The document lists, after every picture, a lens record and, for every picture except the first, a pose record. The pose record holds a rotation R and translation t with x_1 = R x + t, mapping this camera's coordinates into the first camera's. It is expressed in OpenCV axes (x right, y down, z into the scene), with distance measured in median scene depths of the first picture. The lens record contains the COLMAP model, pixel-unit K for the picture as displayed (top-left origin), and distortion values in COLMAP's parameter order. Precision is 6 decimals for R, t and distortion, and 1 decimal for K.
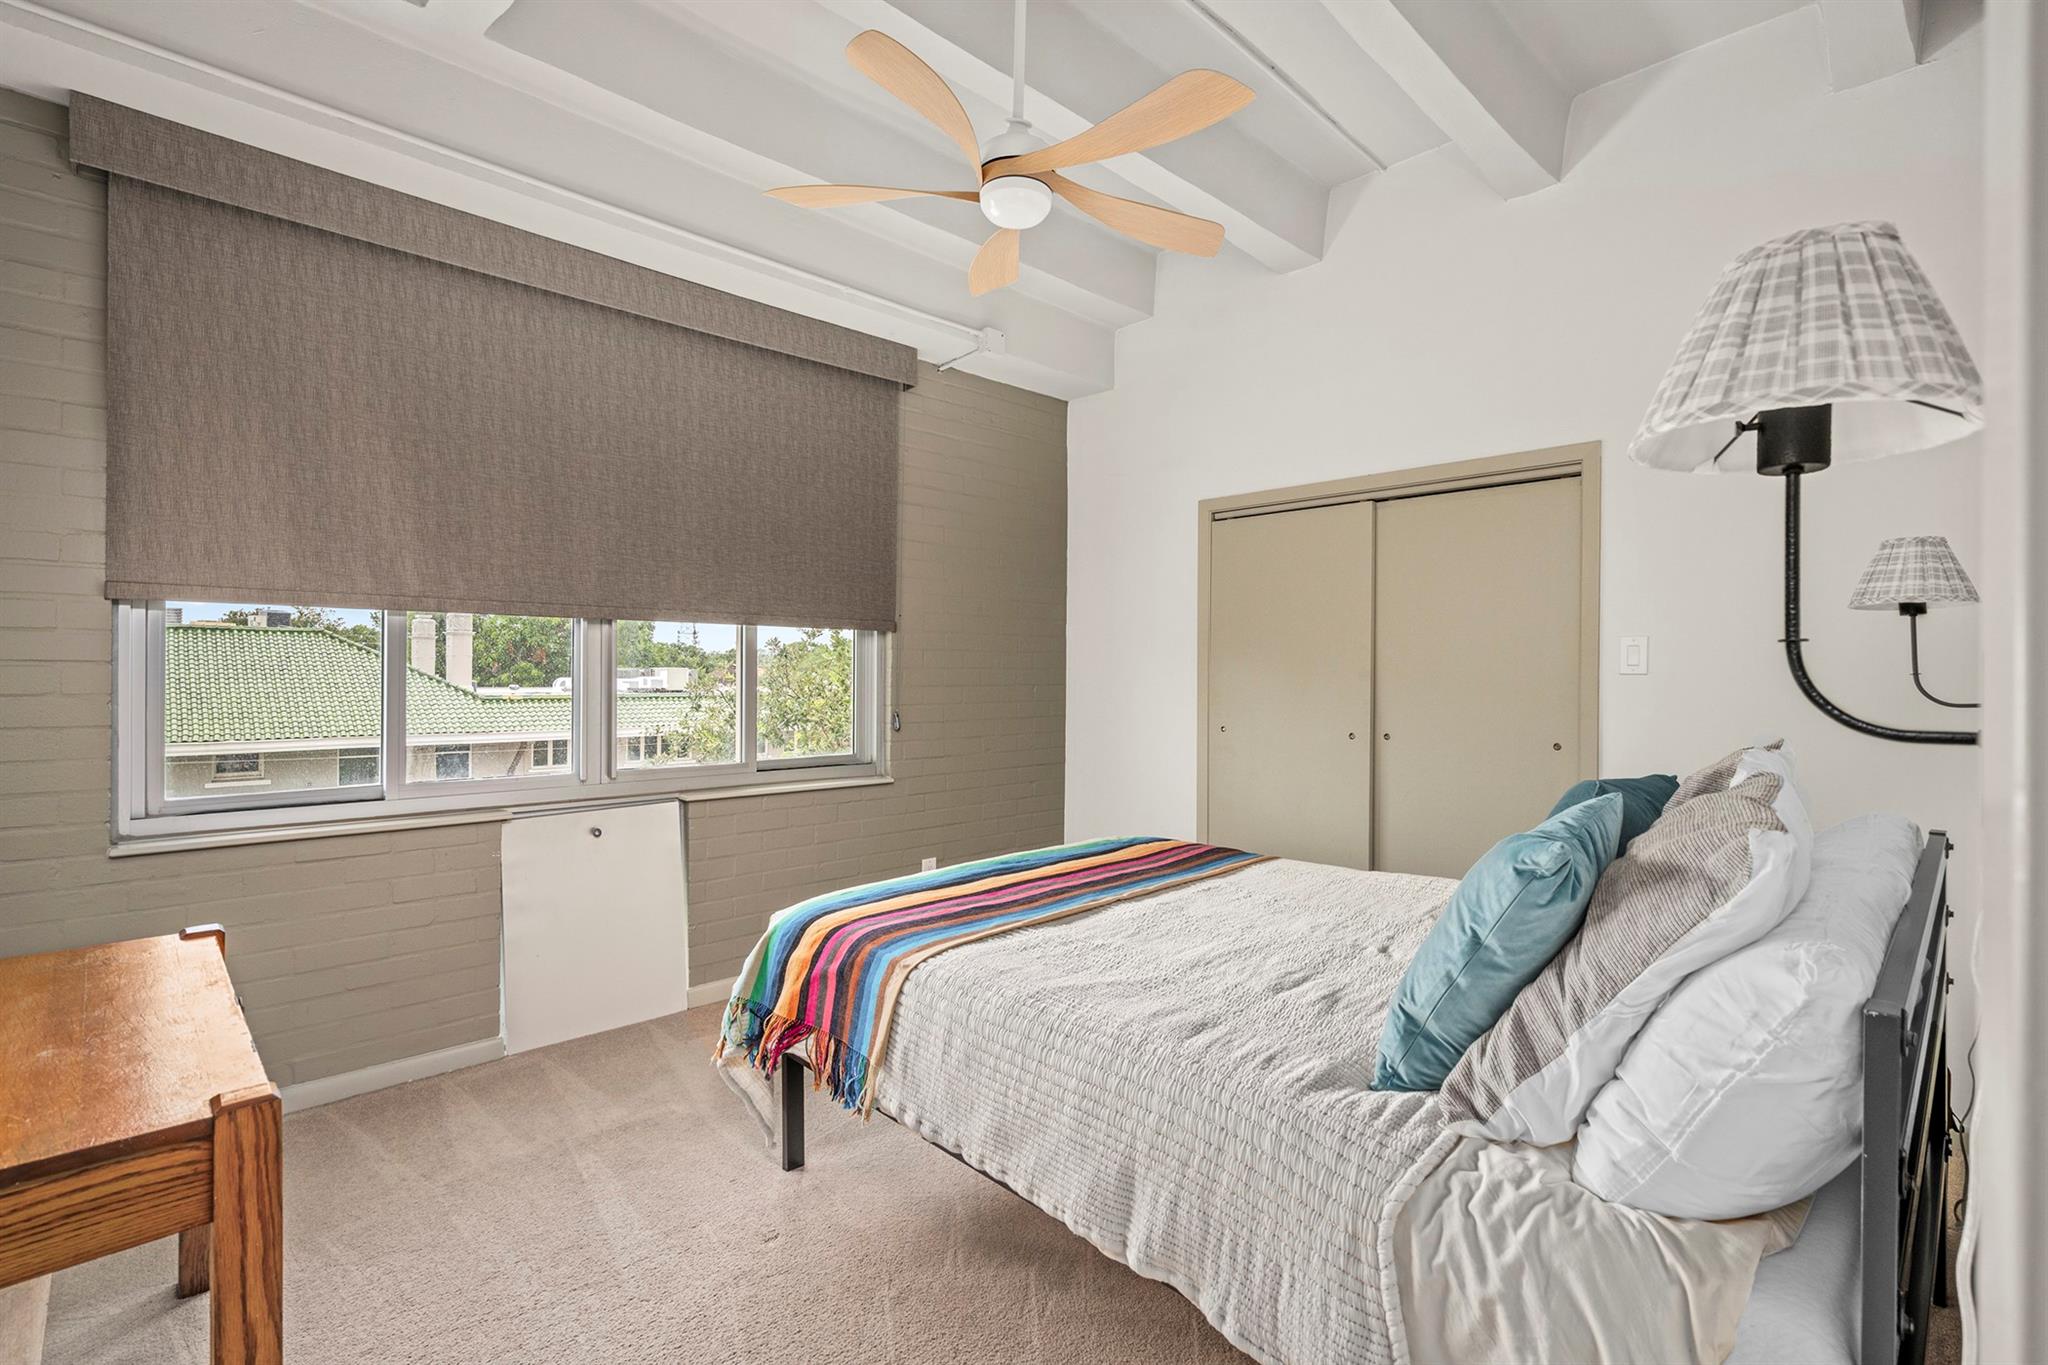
lens RADIAL K [[930.1, 0, 1013.8], [0, 930.1, 678.5], [0, 0, 1]] dist [-0.001065, -0.000145]
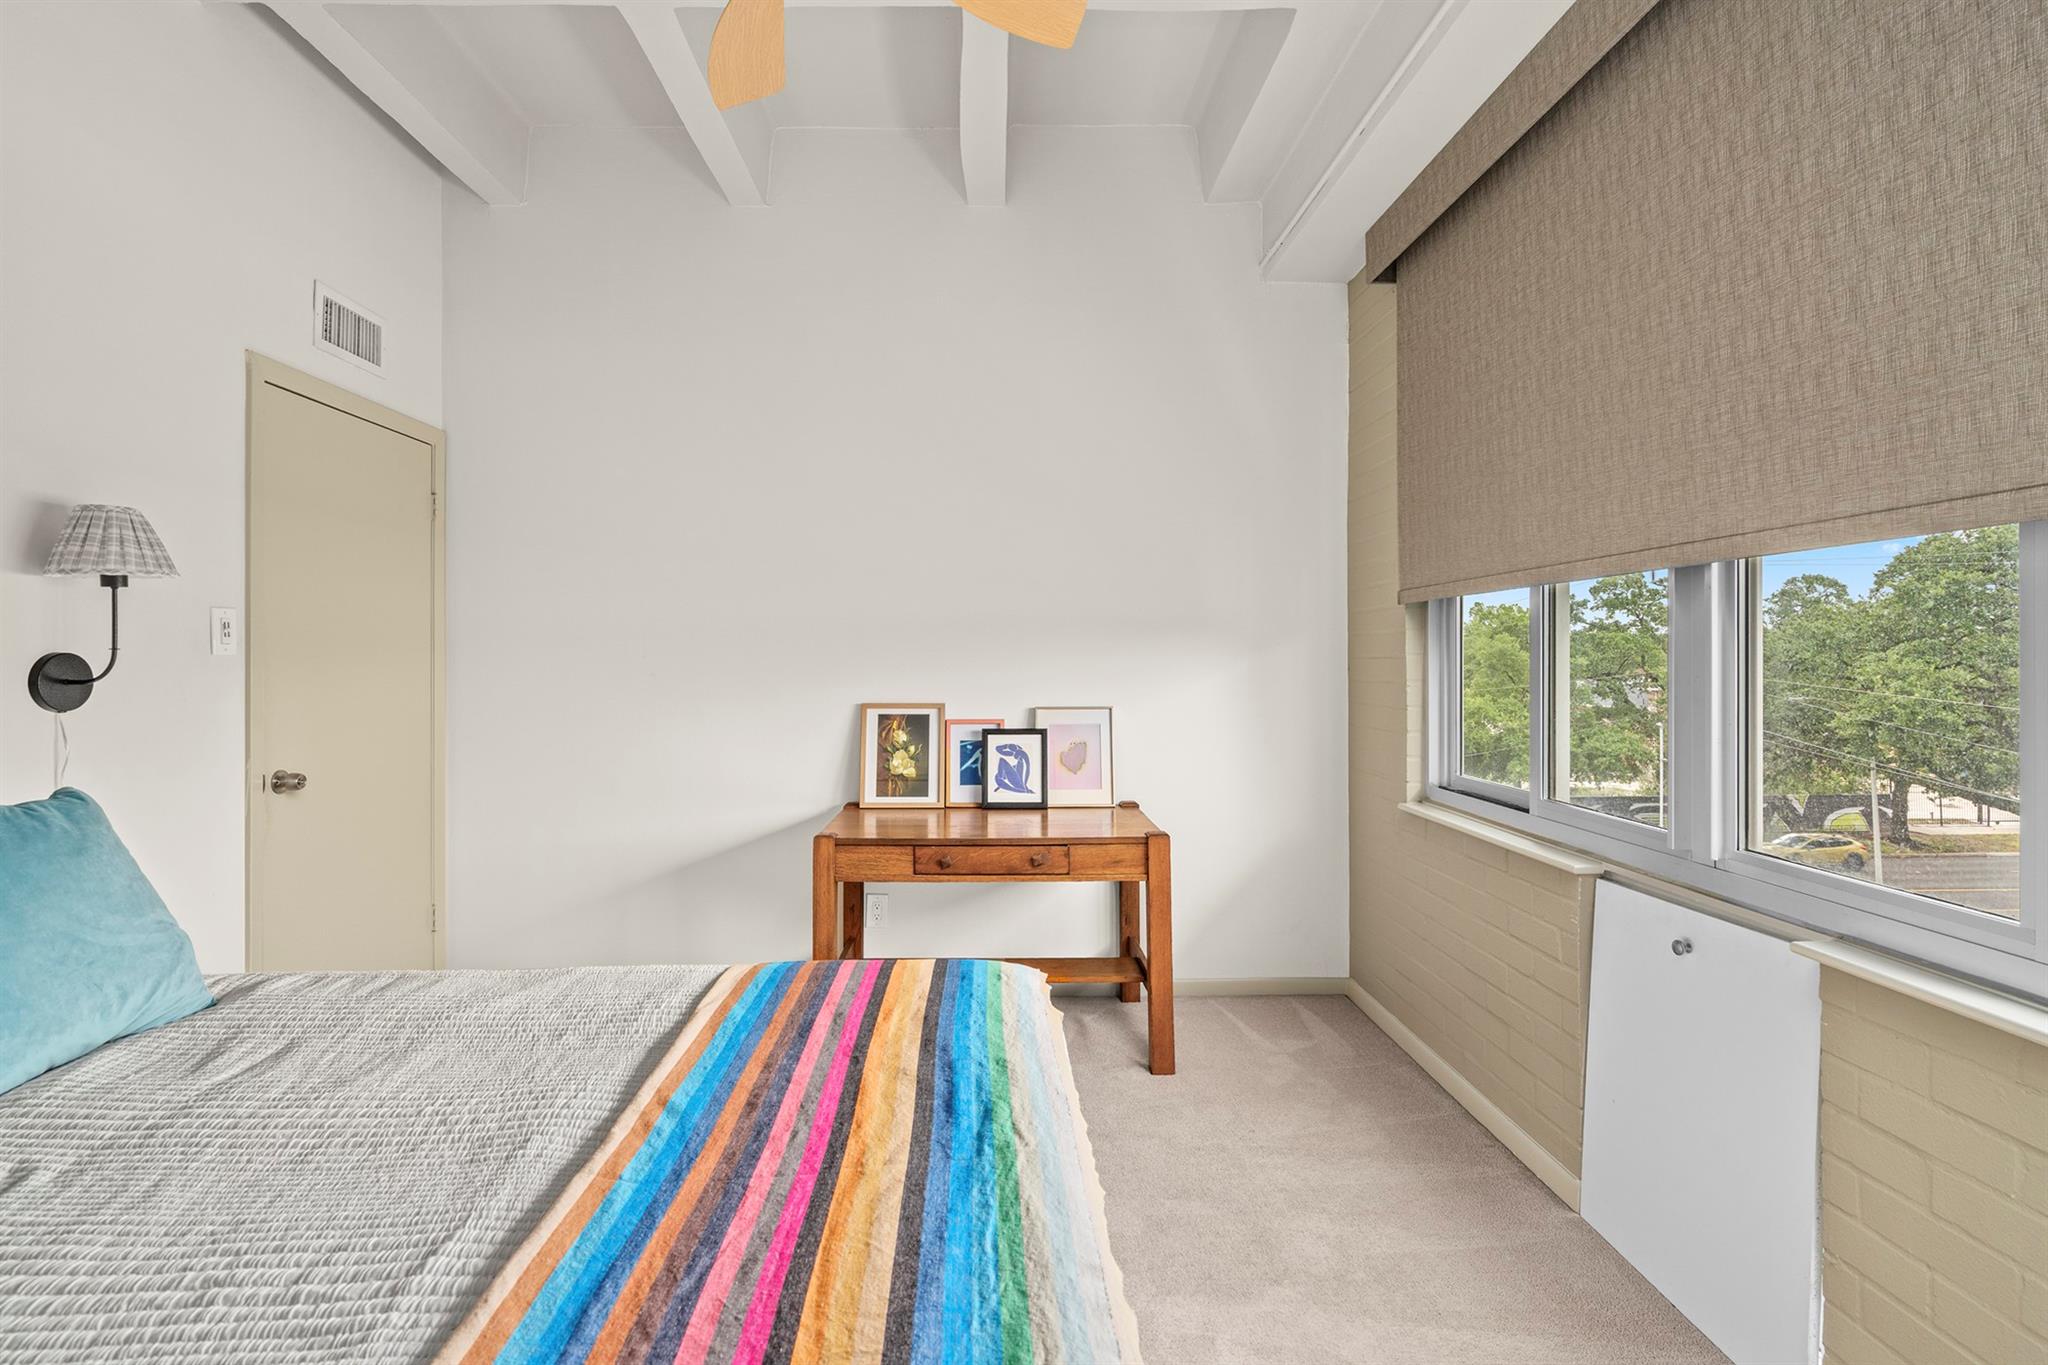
lens RADIAL K [[981.1, 0, 1009.9], [0, 981.1, 654.6], [0, 0, 1]] dist [-0.000502, -0.000166]
pose [[-0.672350, -0.007553, -0.740195, 0.288427], [-0.002817, 0.999967, -0.007645, -0.006646], [0.740228, -0.003055, -0.672349, 1.191687]]
